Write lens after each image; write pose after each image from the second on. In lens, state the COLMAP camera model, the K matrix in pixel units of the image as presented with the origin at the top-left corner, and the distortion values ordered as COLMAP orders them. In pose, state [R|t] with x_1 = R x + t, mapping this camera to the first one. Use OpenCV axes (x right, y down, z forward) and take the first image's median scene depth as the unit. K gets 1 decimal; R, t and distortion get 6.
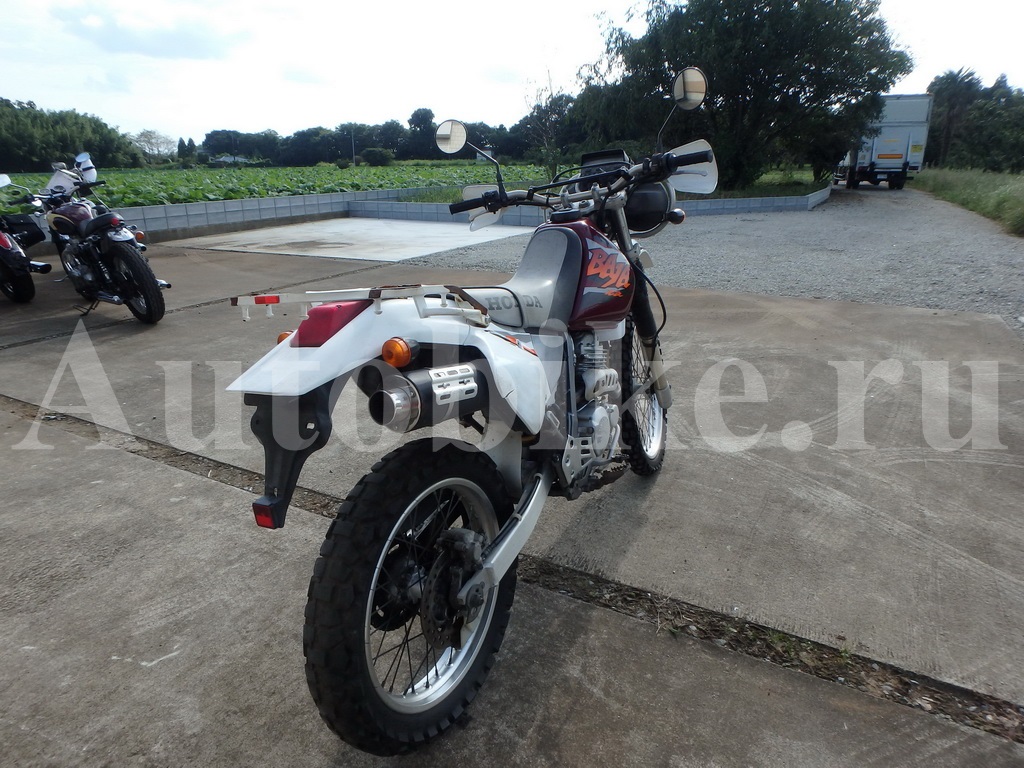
lens RADIAL K [[643.8, 0, 516.3], [0, 643.8, 376.9], [0, 0, 1]] dist [-0.037708, 0.013946]
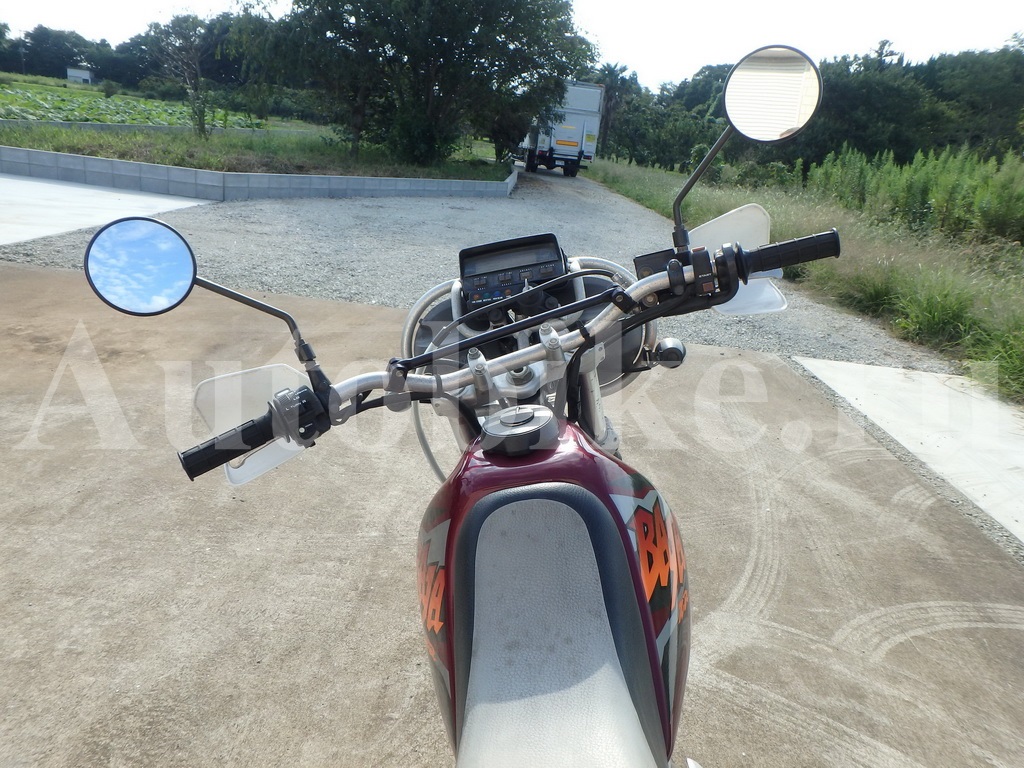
lens RADIAL K [[717.5, 0, 511.8], [0, 717.5, 374.0], [0, 0, 1]] dist [-0.016248, 0.013730]
pose [[0.885473, -0.035646, 0.463322, -0.022934], [0.025740, 0.999285, 0.027686, -0.032180], [-0.463978, -0.012589, 0.885757, 0.071028]]
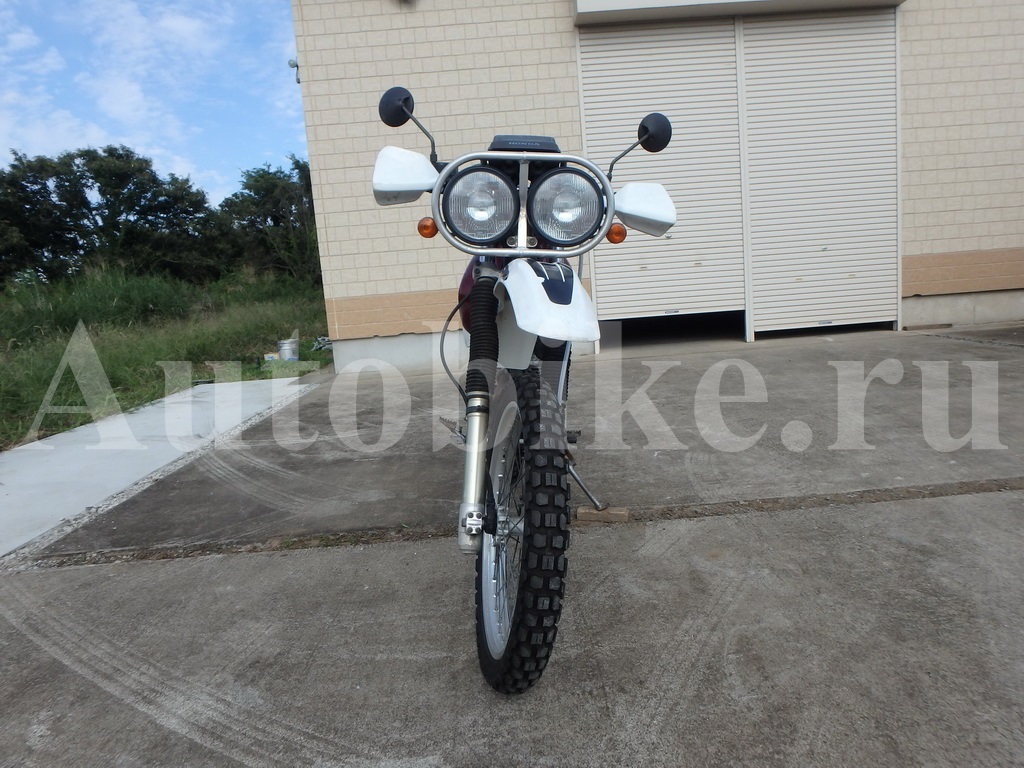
lens RADIAL K [[643.8, 0, 510.5], [0, 643.8, 379.7], [0, 0, 1]] dist [-0.037708, 0.013946]
pose [[-0.870930, 0.141174, -0.470692, 0.062811], [-0.078336, 0.905711, 0.416595, -0.047185], [0.485123, 0.399698, -0.777752, 0.196717]]
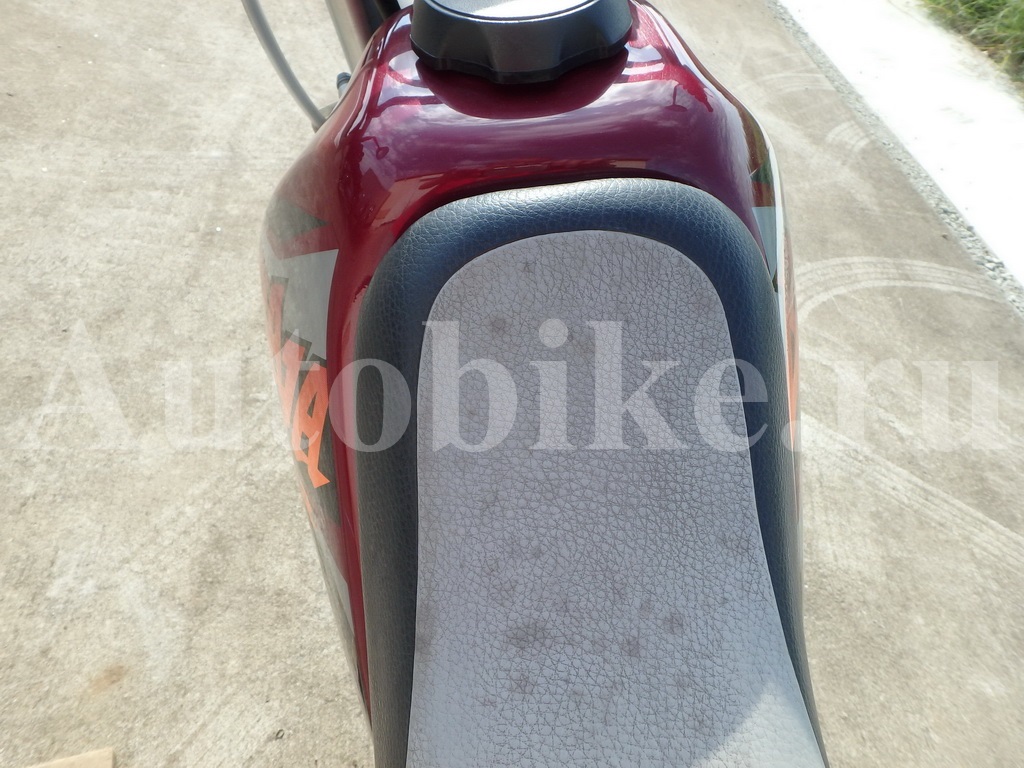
lens RADIAL K [[717.5, 0, 521.0], [0, 717.5, 368.6], [0, 0, 1]] dist [-0.016248, 0.013730]
pose [[0.796915, -0.269496, 0.540647, -0.012739], [-0.068225, 0.849097, 0.523813, -0.028956], [-0.600227, -0.454320, 0.658271, 0.096301]]
